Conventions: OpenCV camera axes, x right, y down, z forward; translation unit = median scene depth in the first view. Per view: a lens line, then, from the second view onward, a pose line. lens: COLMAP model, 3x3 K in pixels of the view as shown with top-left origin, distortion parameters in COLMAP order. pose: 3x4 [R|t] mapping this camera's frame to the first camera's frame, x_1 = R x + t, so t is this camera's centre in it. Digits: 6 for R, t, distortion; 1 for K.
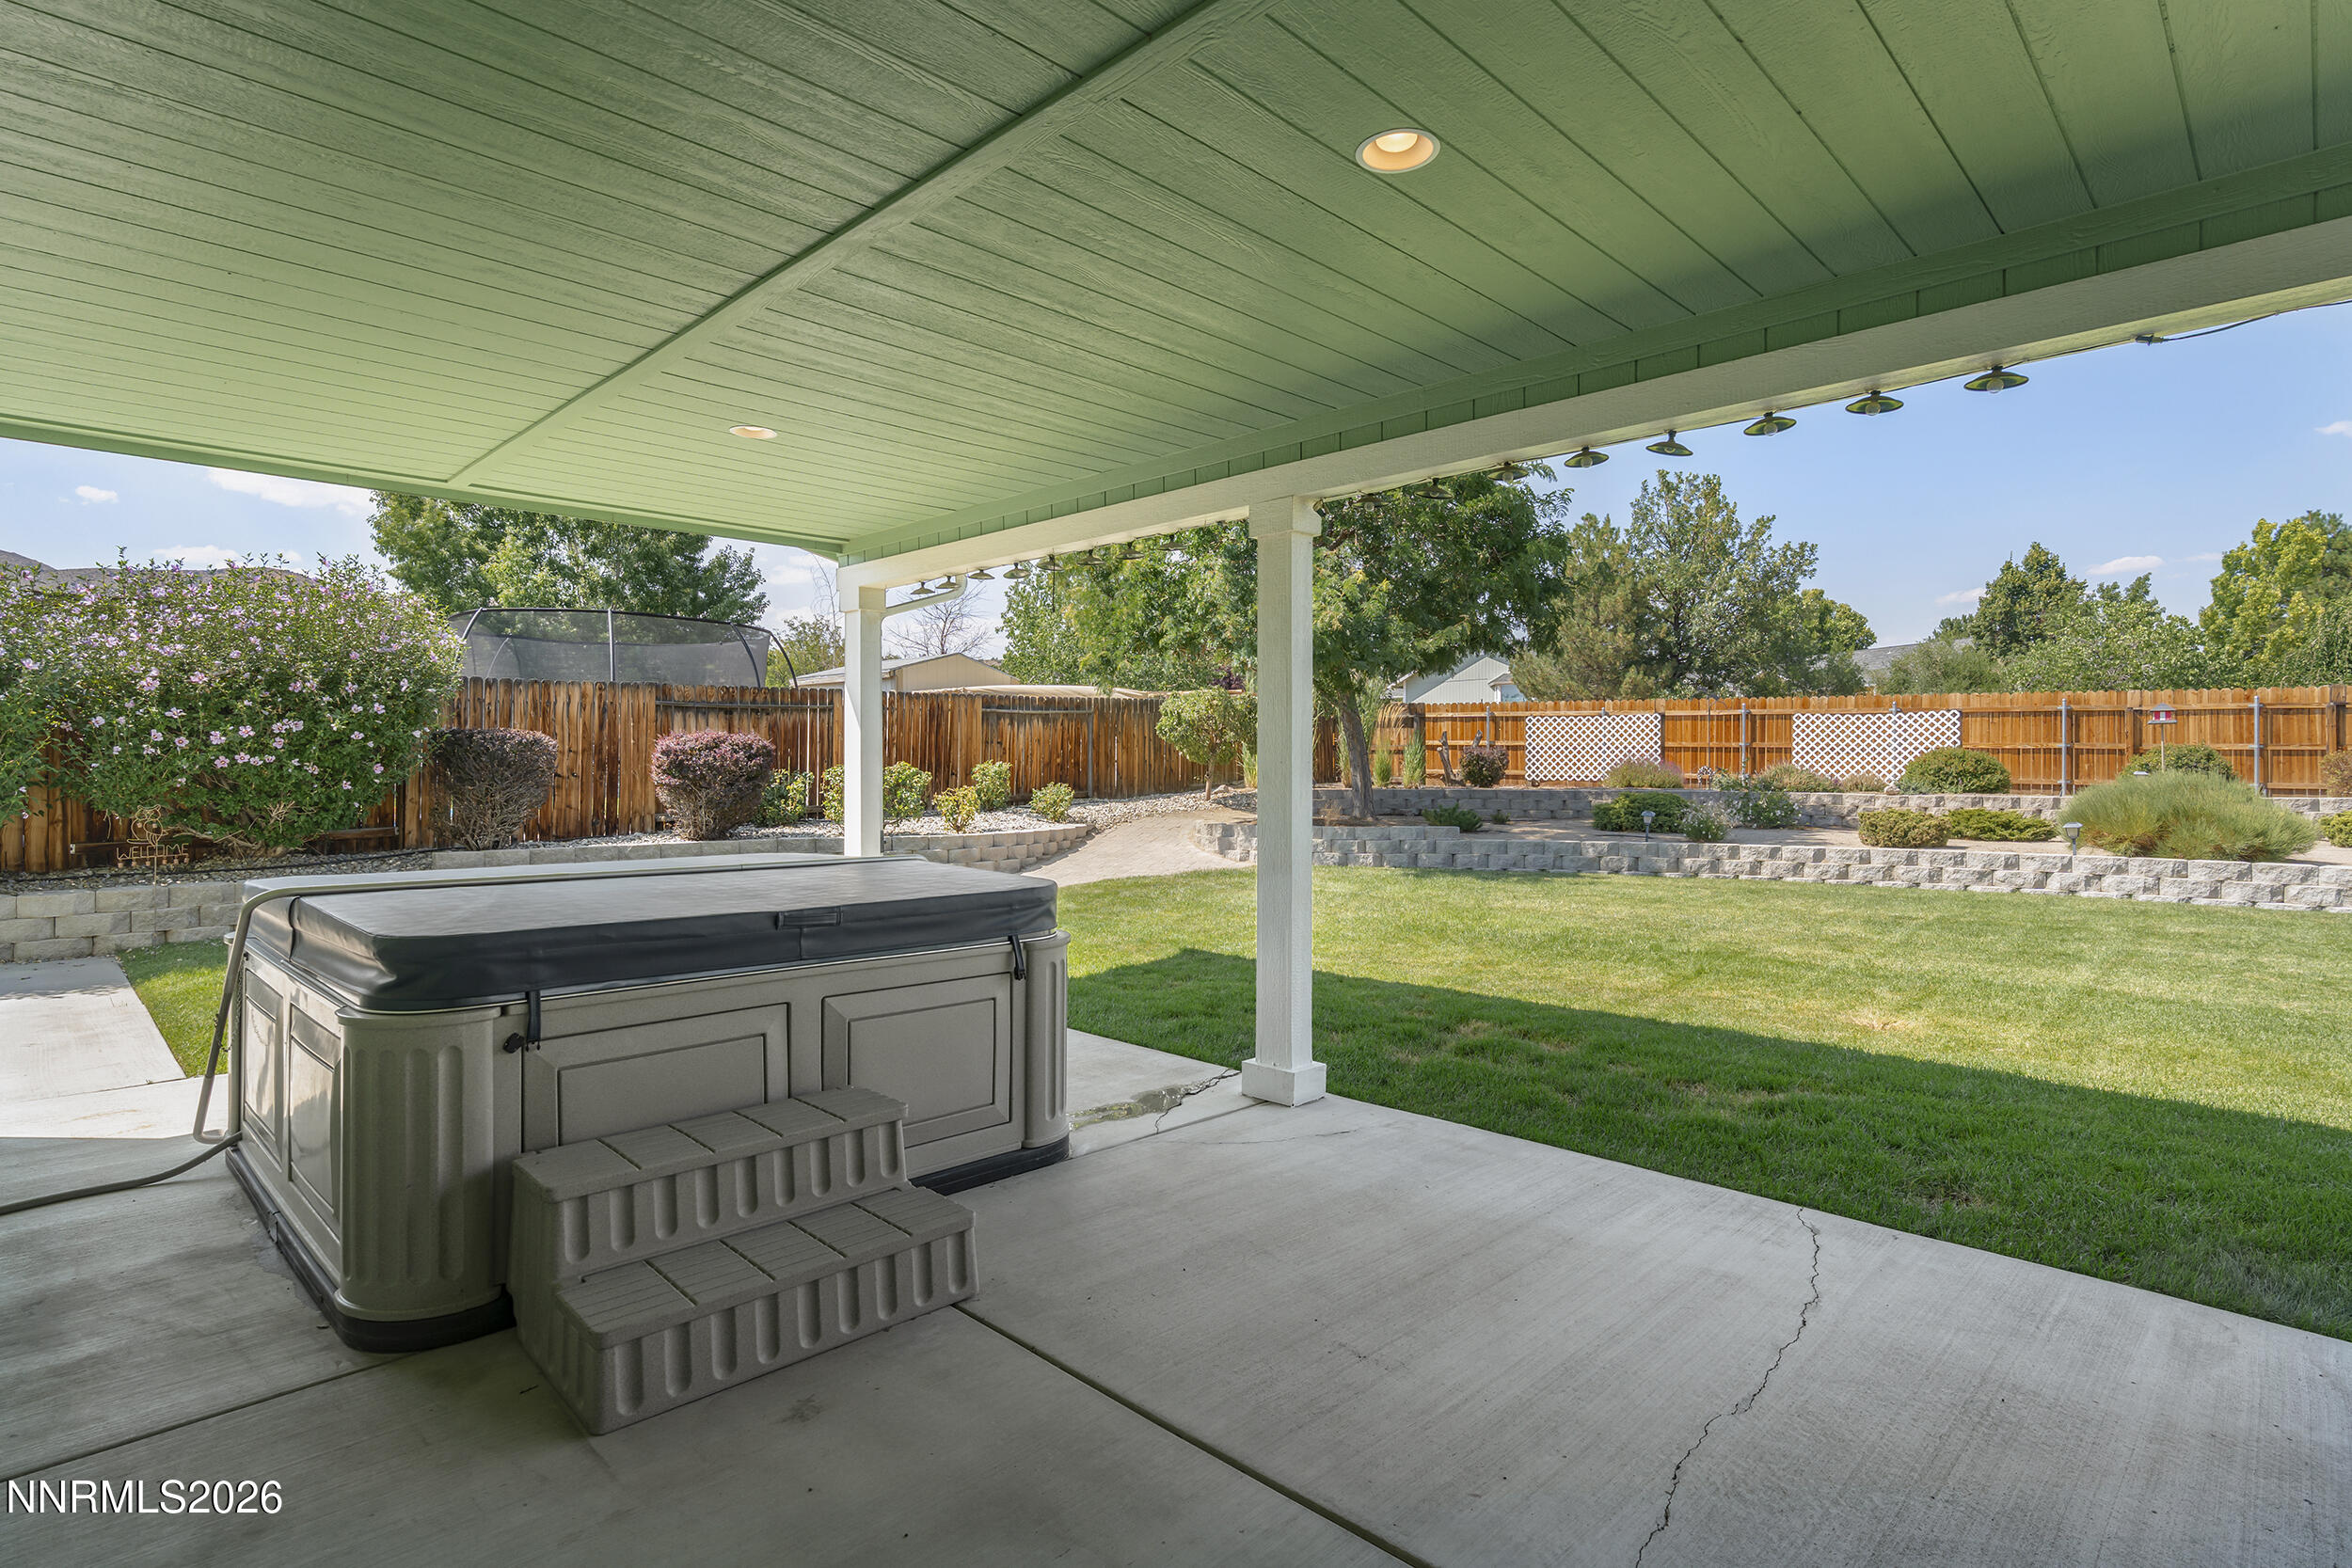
lens RADIAL K [[1176.1, 0, 1187.6], [0, 1176.1, 767.6], [0, 0, 1]] dist [0.000291, 0.000511]
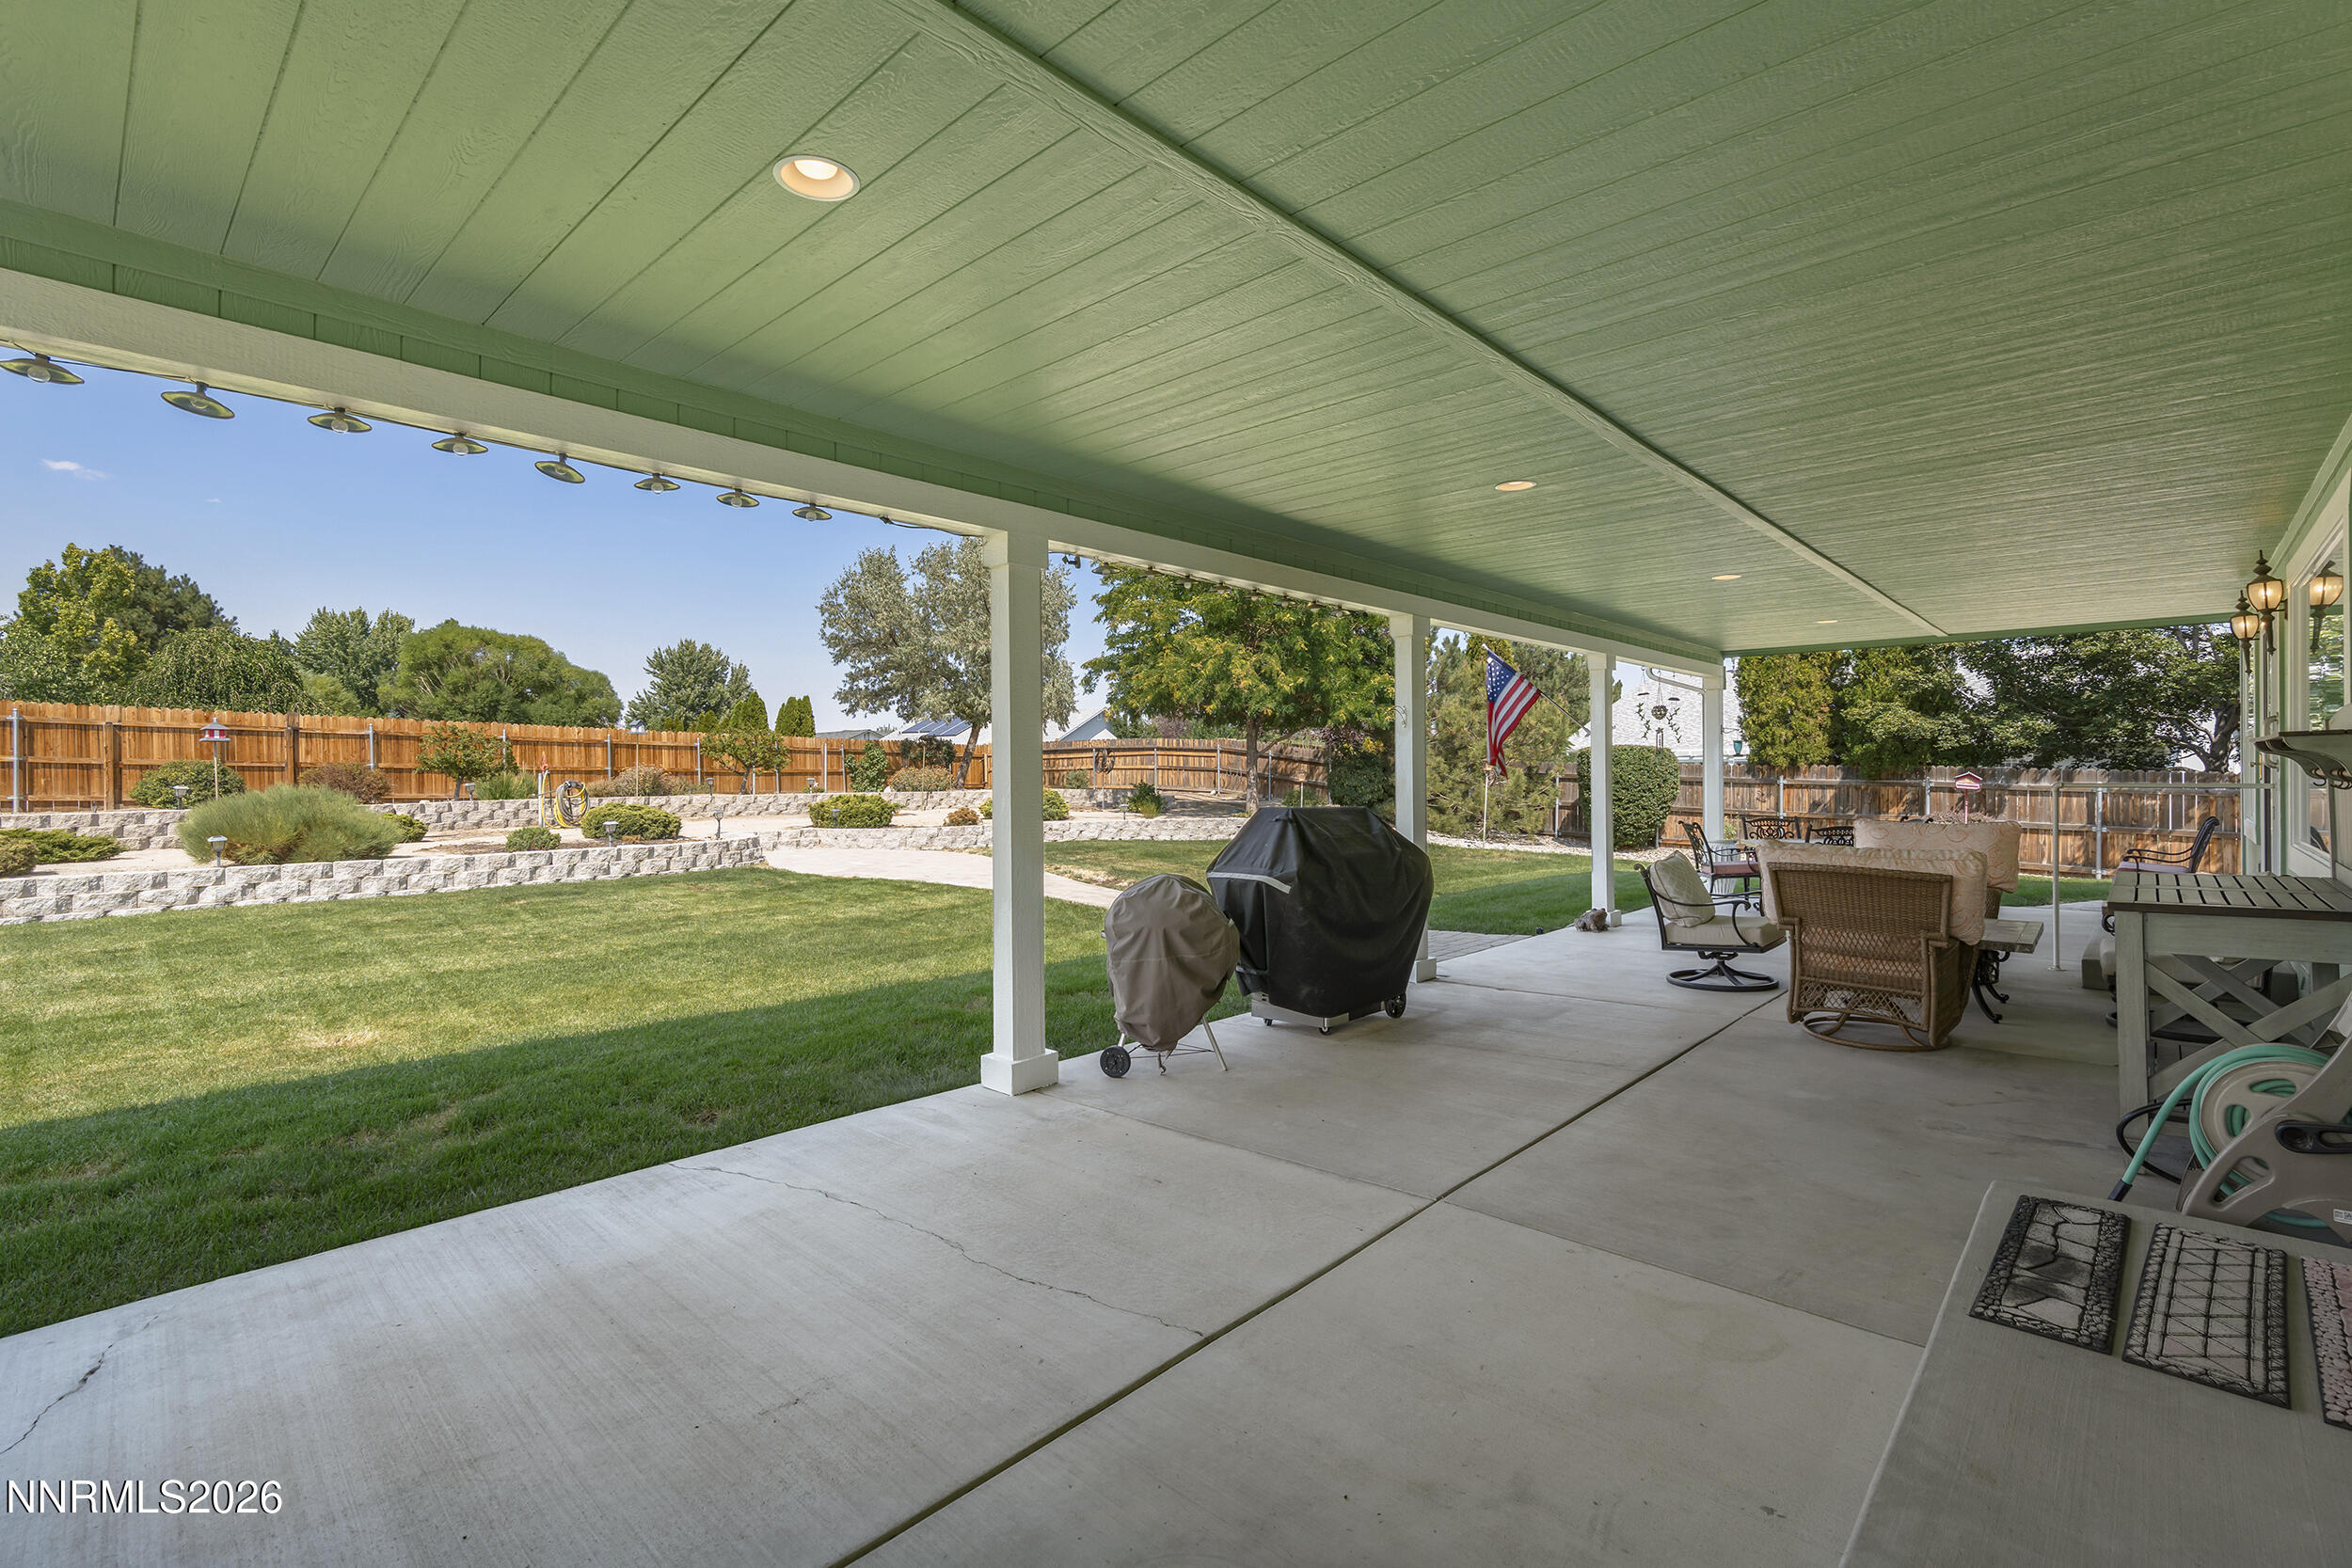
lens RADIAL K [[1052.3, 0, 1168.5], [0, 1052.3, 777.0], [0, 0, 1]] dist [-0.000060, 0.000137]
pose [[-0.015572, -0.000379, 0.999879, -0.147601], [0.003332, 0.999994, 0.000431, -0.002238], [-0.999873, 0.003338, -0.015571, 0.144732]]
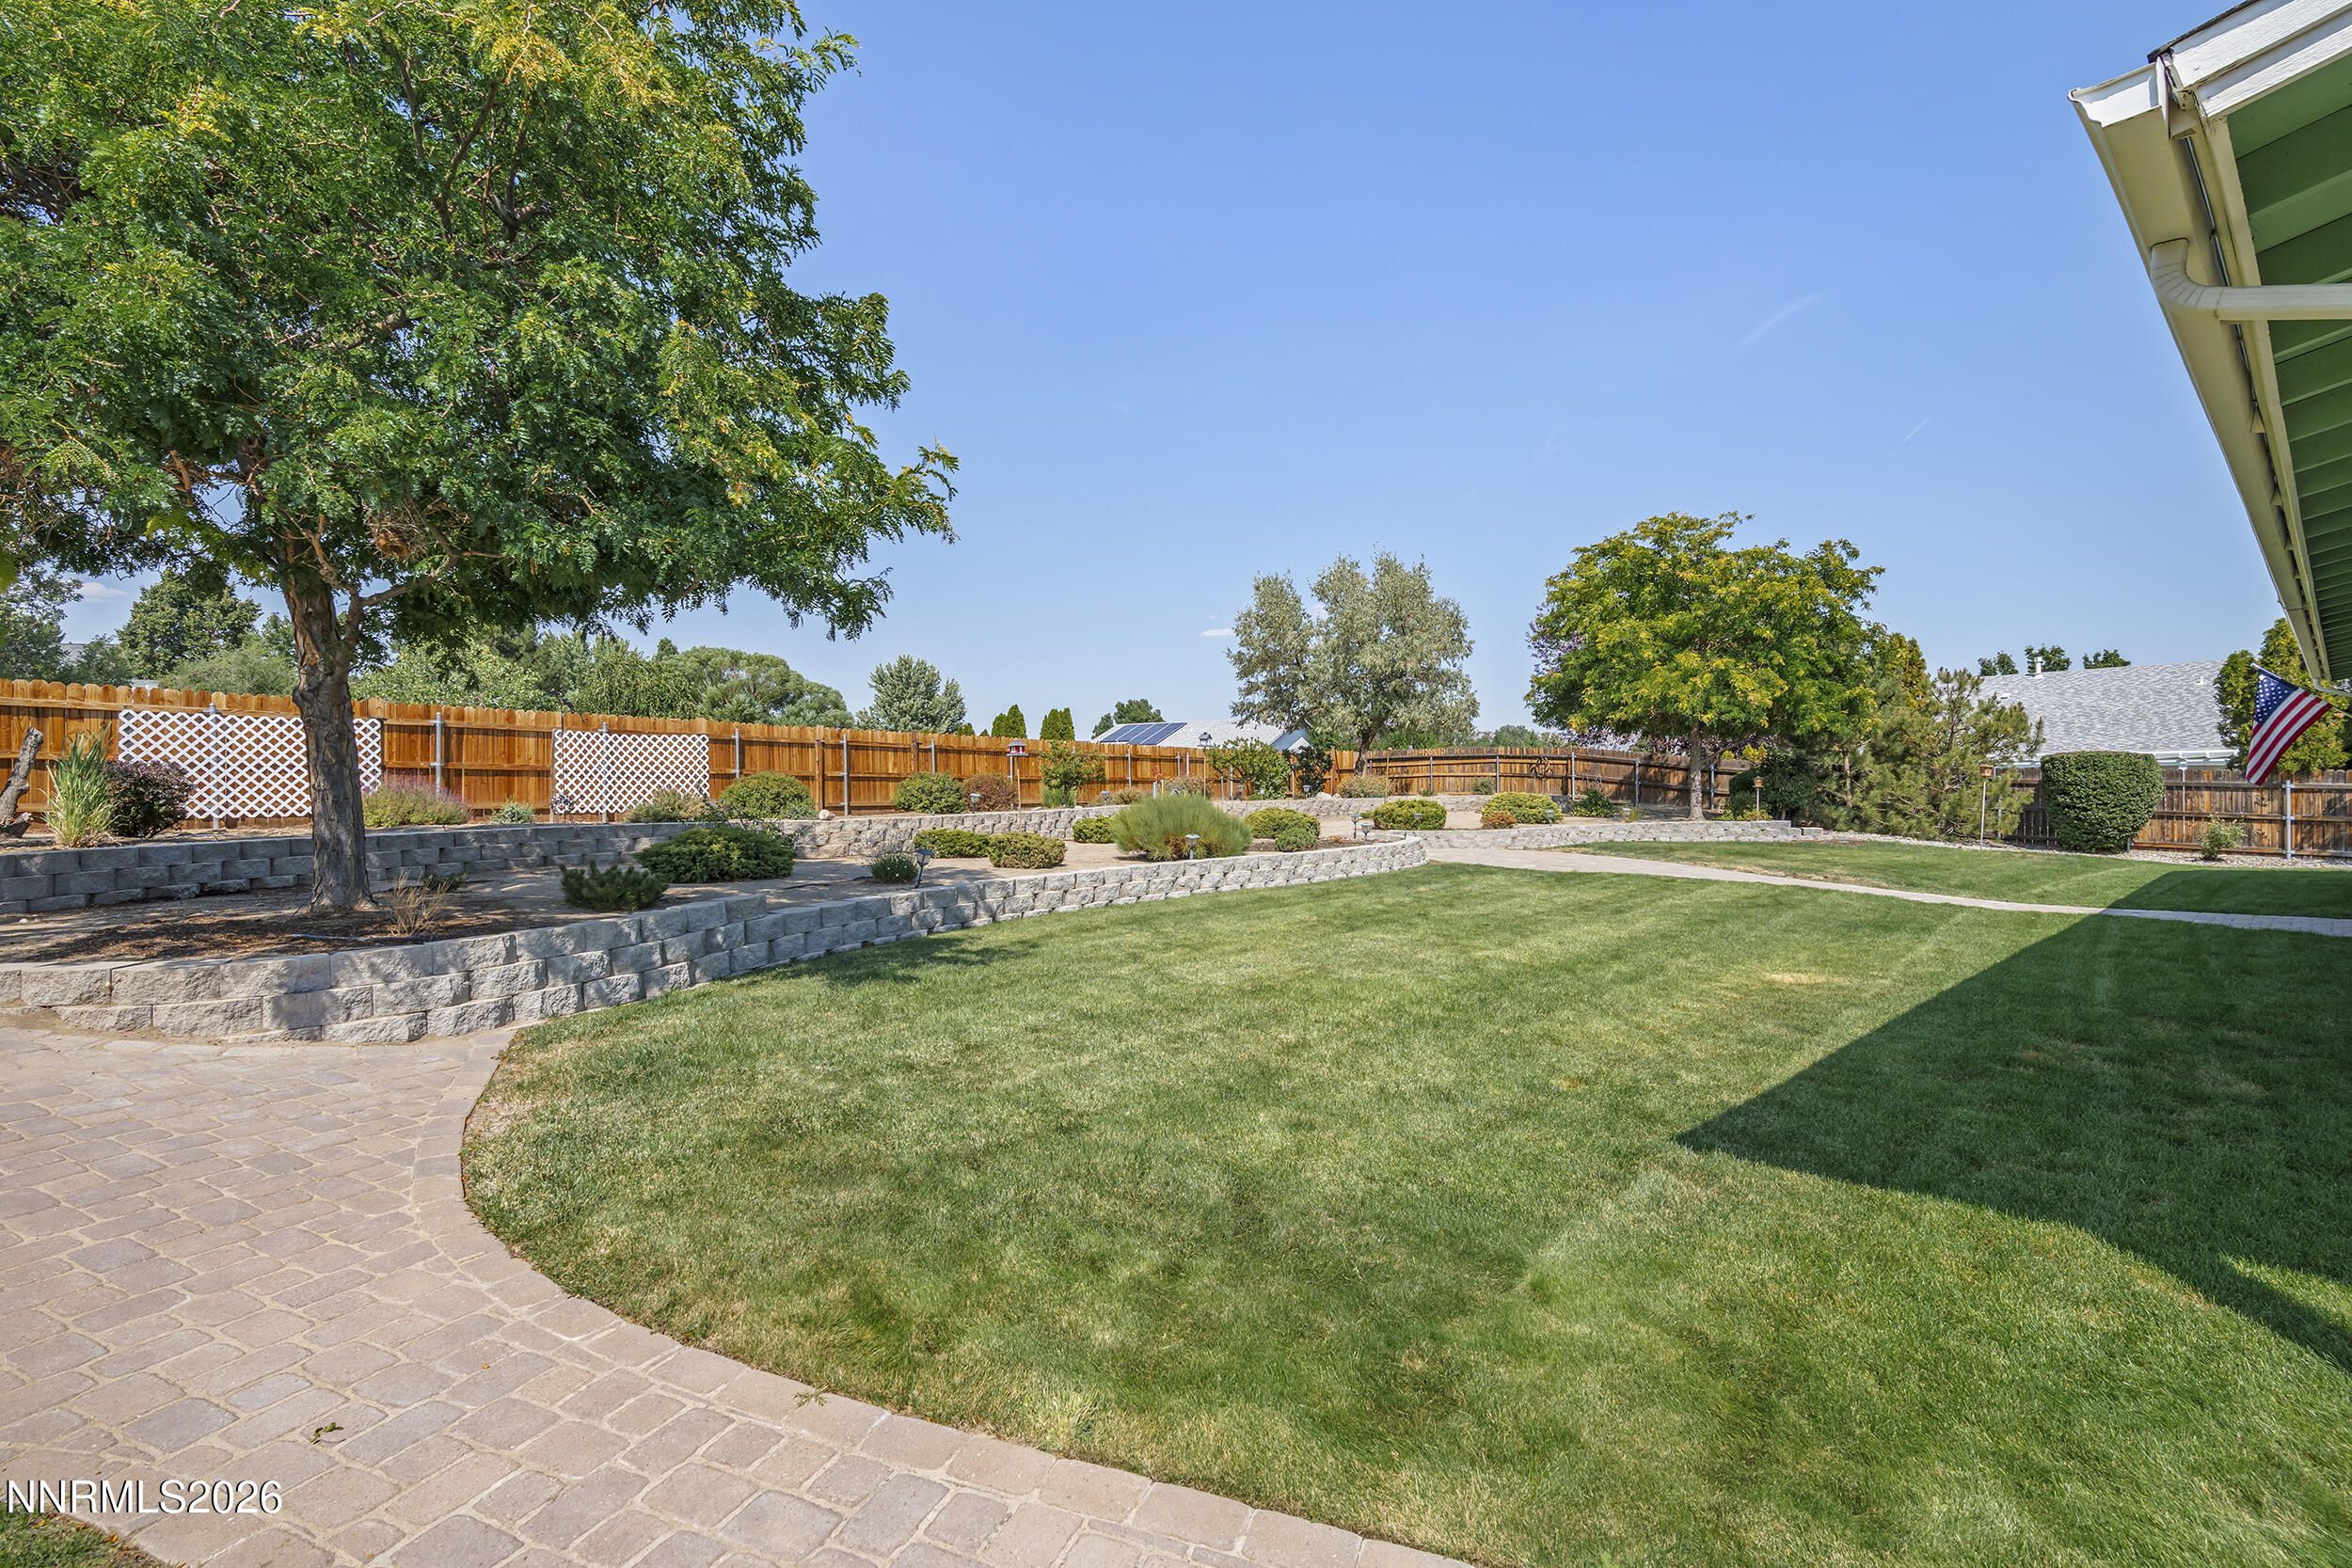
lens RADIAL K [[1022.5, 0, 1168.4], [0, 1022.5, 783.9], [0, 0, 1]] dist [0.002758, 0.000142]
pose [[0.075455, -0.002591, 0.997146, -0.272782], [0.006356, 0.999978, 0.002117, -0.008903], [-0.997129, 0.006178, 0.075470, 0.759270]]
